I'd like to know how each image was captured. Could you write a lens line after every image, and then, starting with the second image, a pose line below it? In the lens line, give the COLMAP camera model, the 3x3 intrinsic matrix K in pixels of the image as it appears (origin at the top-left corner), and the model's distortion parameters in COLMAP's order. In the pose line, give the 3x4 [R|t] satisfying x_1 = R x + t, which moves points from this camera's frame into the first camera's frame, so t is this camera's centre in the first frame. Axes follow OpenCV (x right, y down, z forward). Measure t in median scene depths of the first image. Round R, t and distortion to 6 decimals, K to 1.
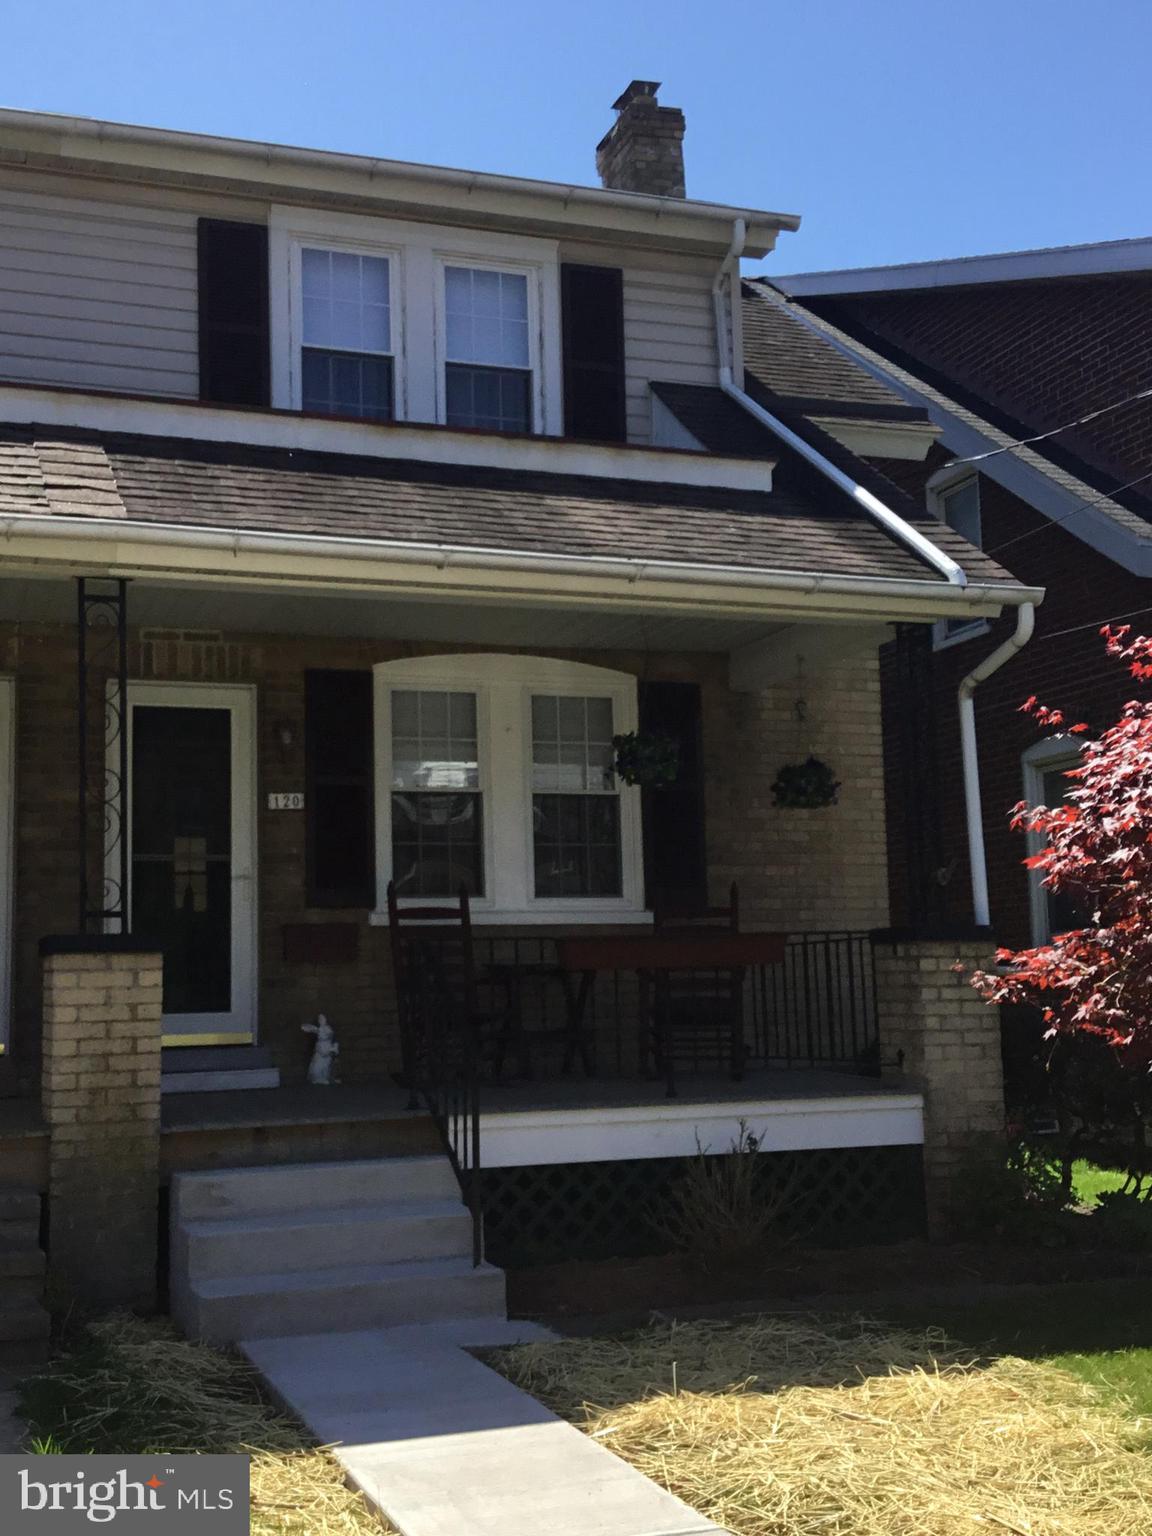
lens RADIAL K [[1811.3, 0, 577.3], [0, 1811.3, 766.5], [0, 0, 1]] dist [0.041402, 0.000000]
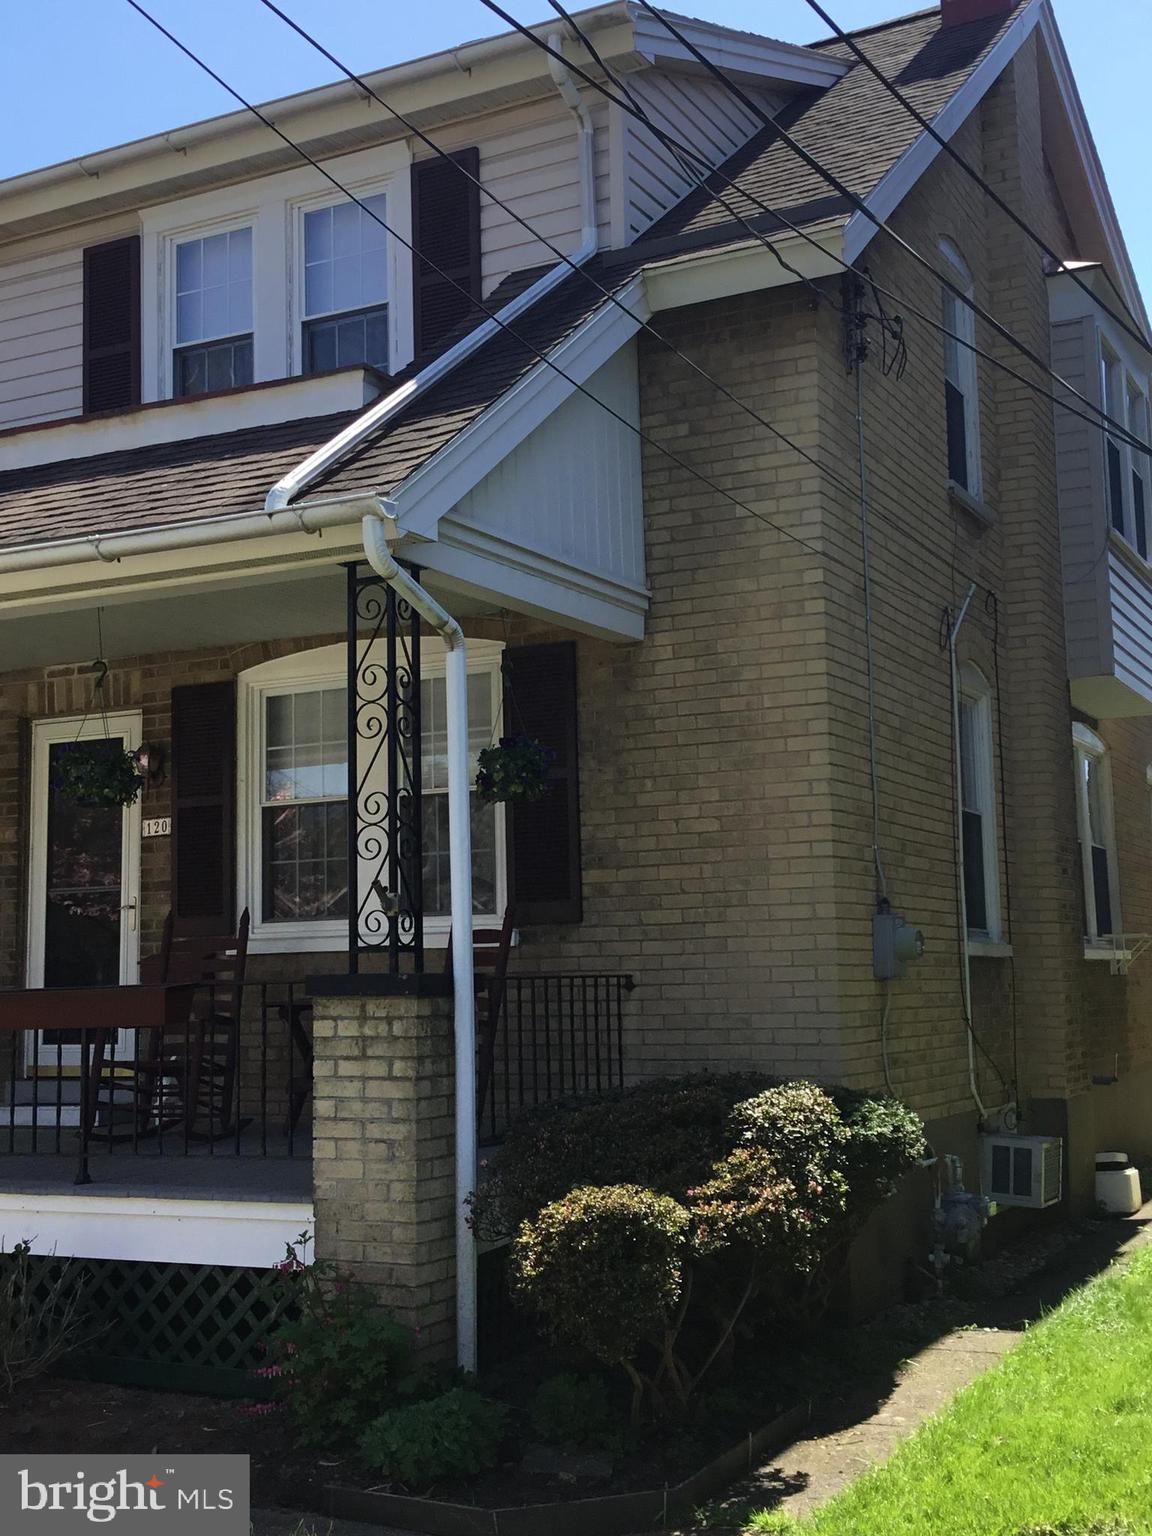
lens RADIAL K [[1811.3, 0, 577.4], [0, 1811.3, 769.8], [0, 0, 1]] dist [0.041402, 0.000000]
pose [[0.679571, -0.072336, -0.730035, 0.696747], [0.099170, 0.995051, -0.006280, 0.016965], [0.726876, -0.068130, 0.683381, 0.498986]]
